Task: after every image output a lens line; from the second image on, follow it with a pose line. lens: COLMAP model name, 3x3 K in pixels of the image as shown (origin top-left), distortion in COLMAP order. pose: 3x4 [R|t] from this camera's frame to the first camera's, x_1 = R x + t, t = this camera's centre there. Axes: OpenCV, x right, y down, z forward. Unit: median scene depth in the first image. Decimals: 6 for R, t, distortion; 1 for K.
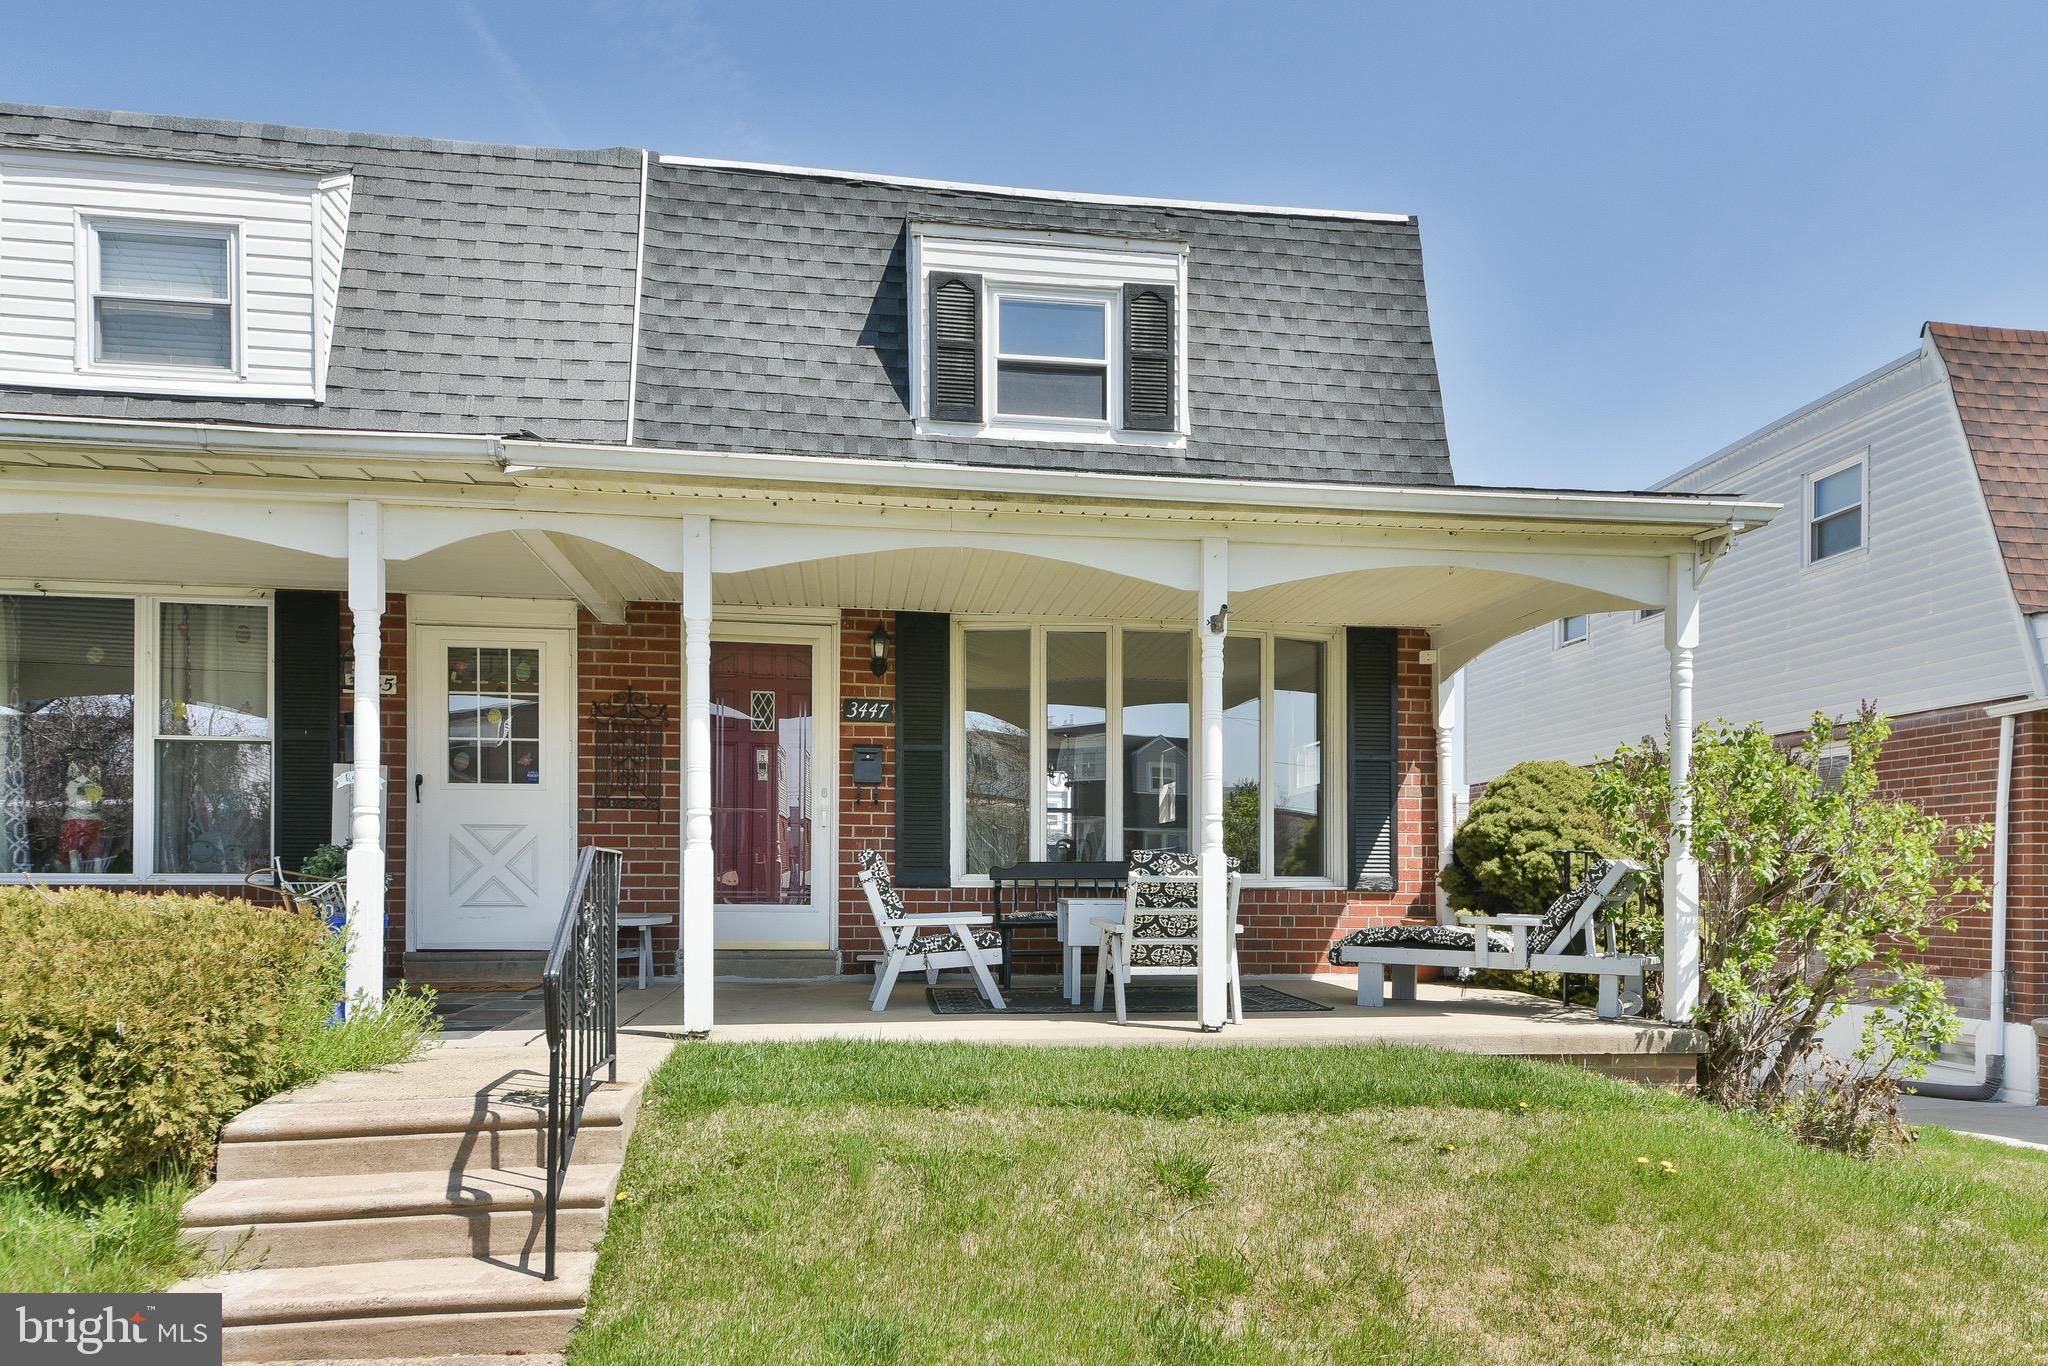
lens RADIAL K [[1467.7, 0, 993.3], [0, 1467.7, 712.2], [0, 0, 1]] dist [0.050606, -0.008895]
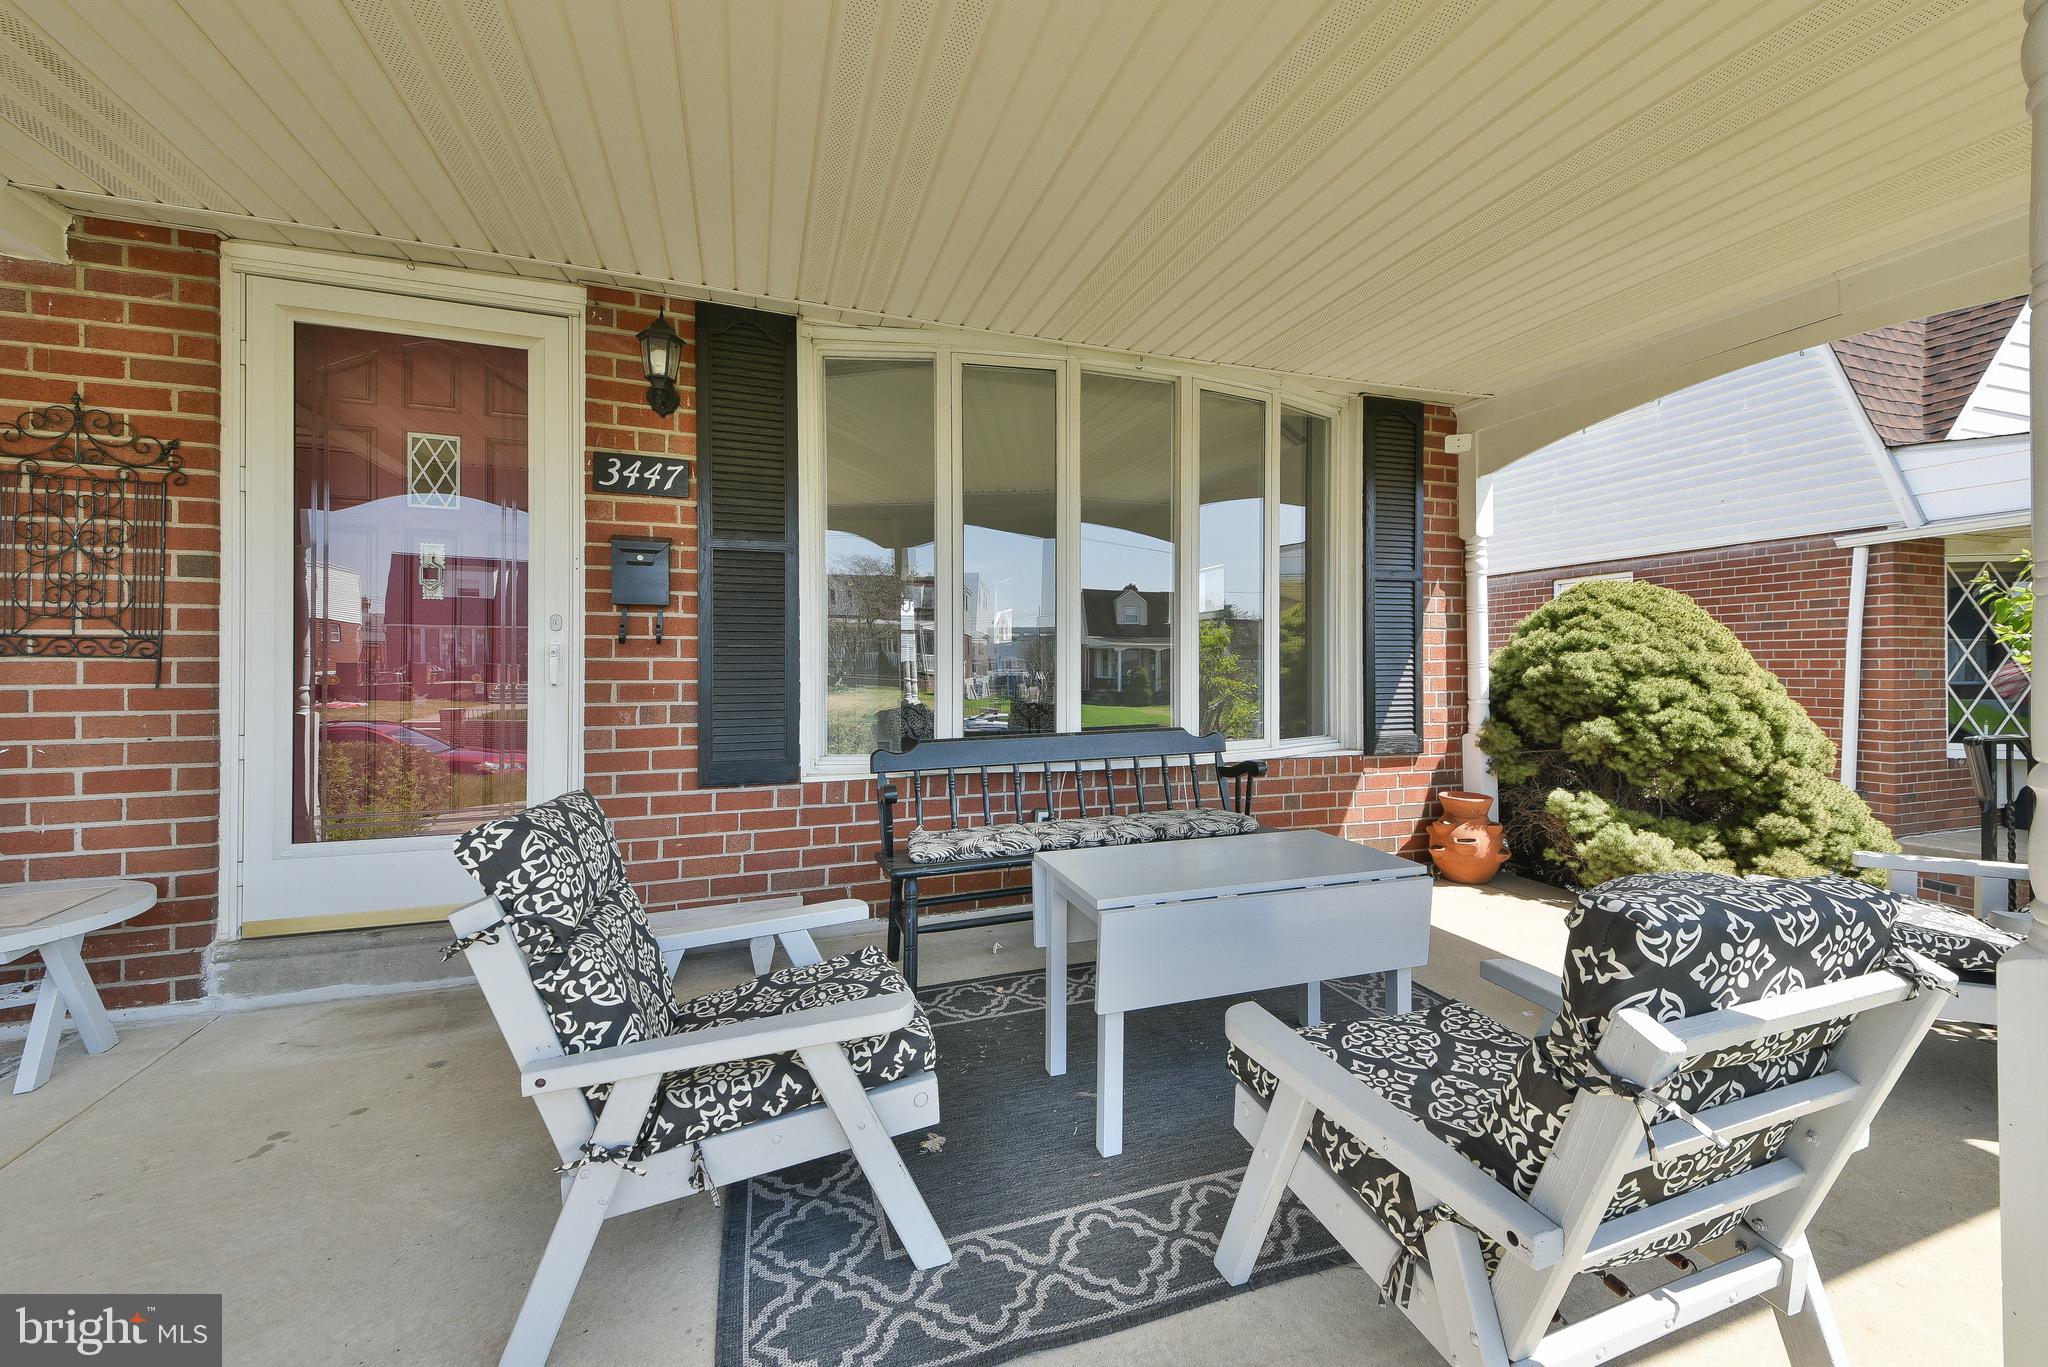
lens RADIAL K [[830.6, 0, 1052.5], [0, 830.6, 630.3], [0, 0, 1]] dist [0.011562, -0.000837]
pose [[0.968562, -0.001727, 0.248766, -0.013452], [-0.016940, 0.997197, 0.072878, 0.031907], [-0.248195, -0.074801, 0.965818, 0.657243]]
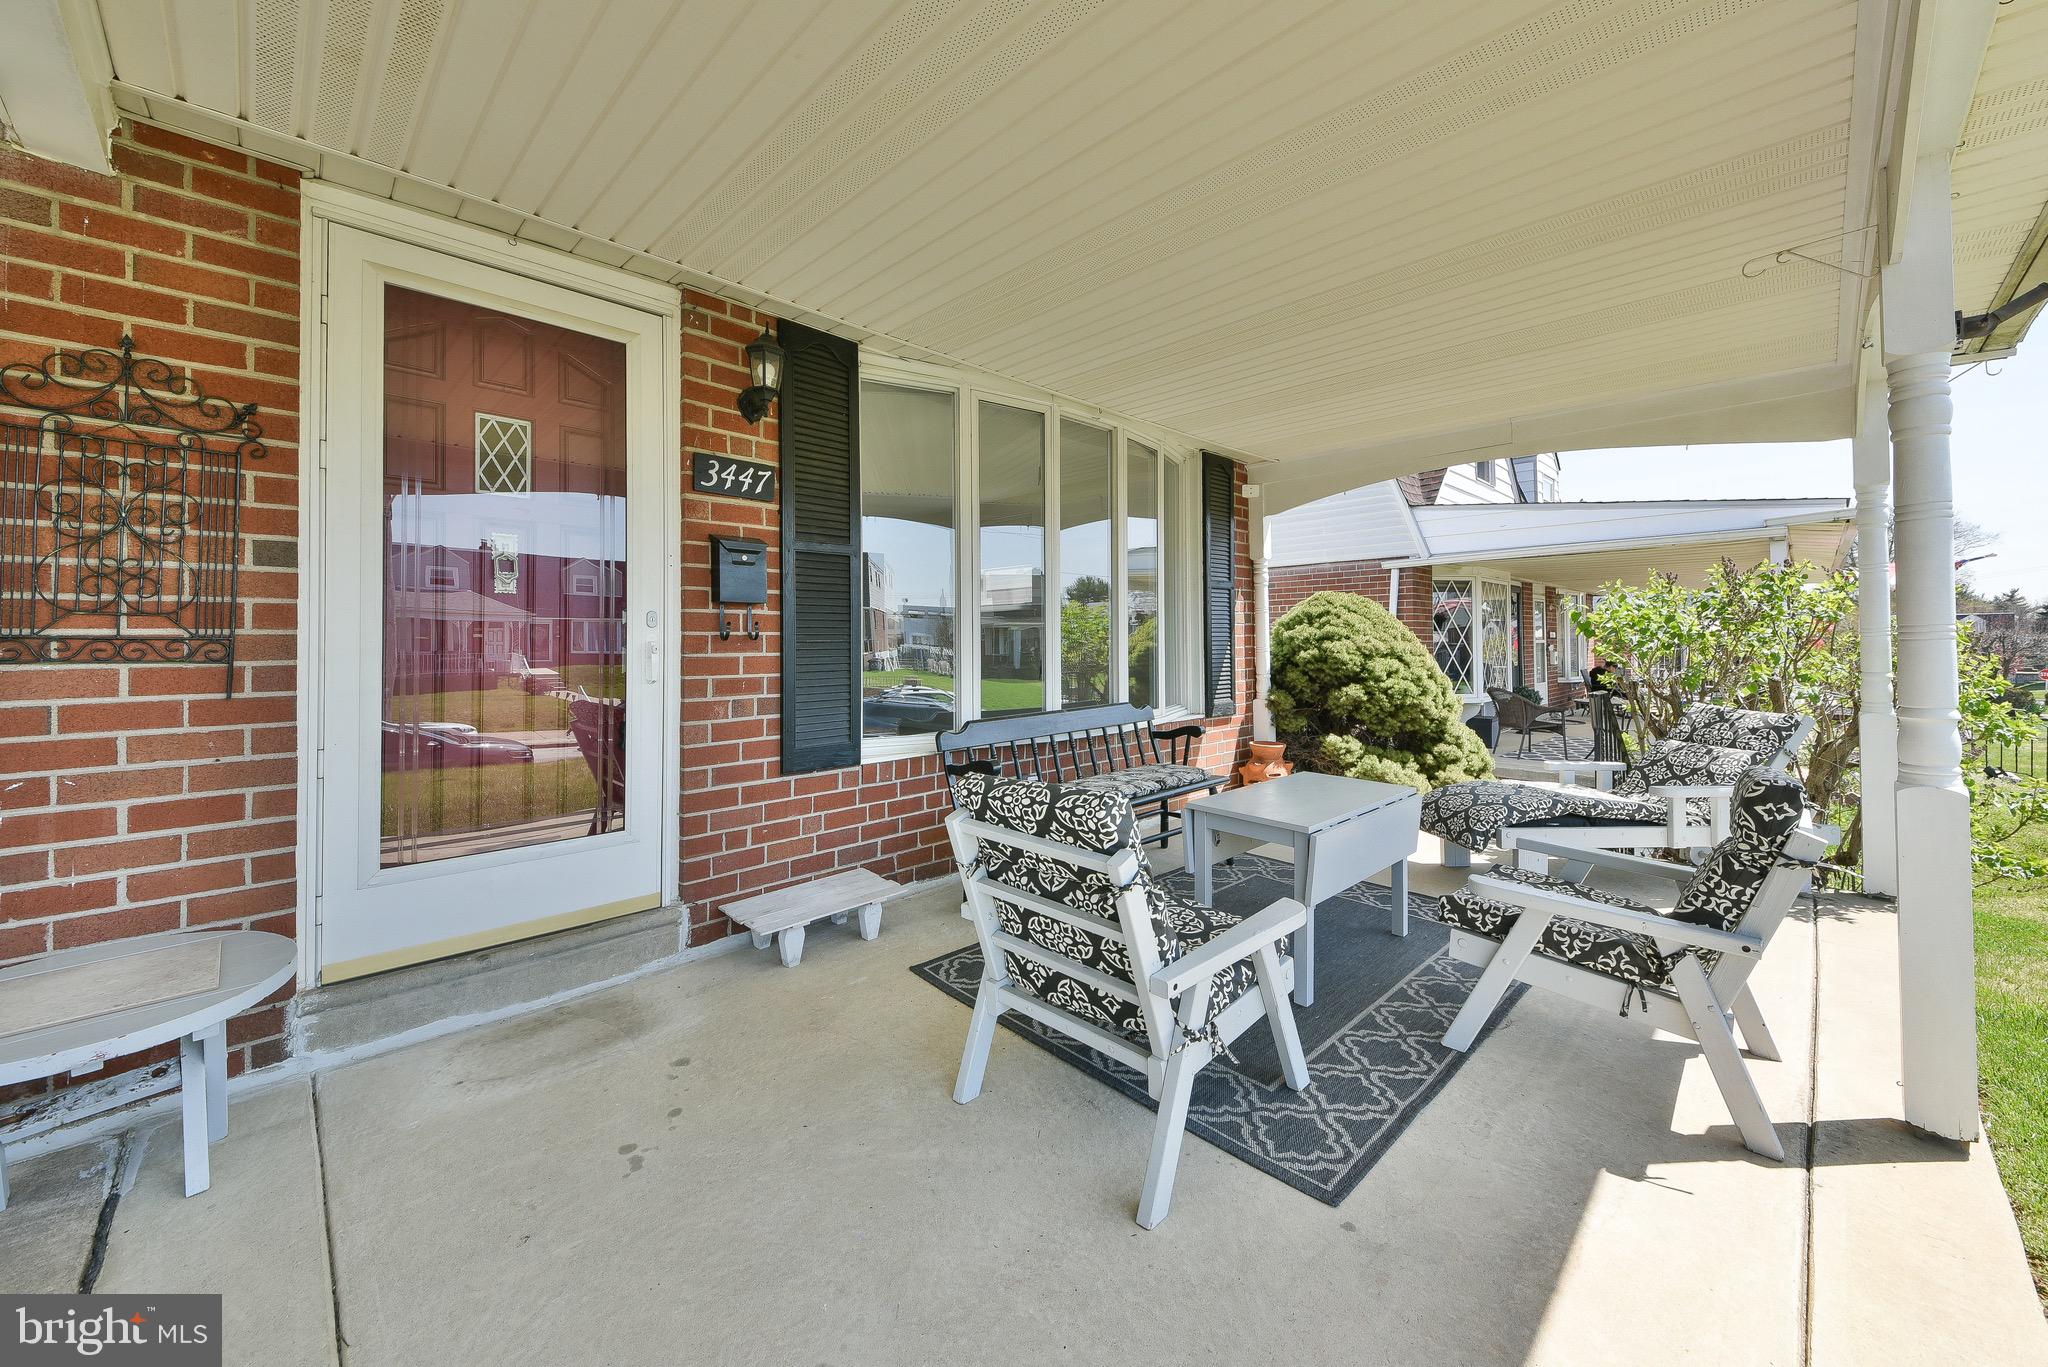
lens RADIAL K [[762.3, 0, 994.6], [0, 762.3, 598.0], [0, 0, 1]] dist [0.003951, -0.001835]
pose [[0.791931, 0.019185, 0.610309, -0.187956], [-0.057356, 0.997424, 0.043071, 0.027413], [-0.607911, -0.069115, 0.790991, 0.702239]]
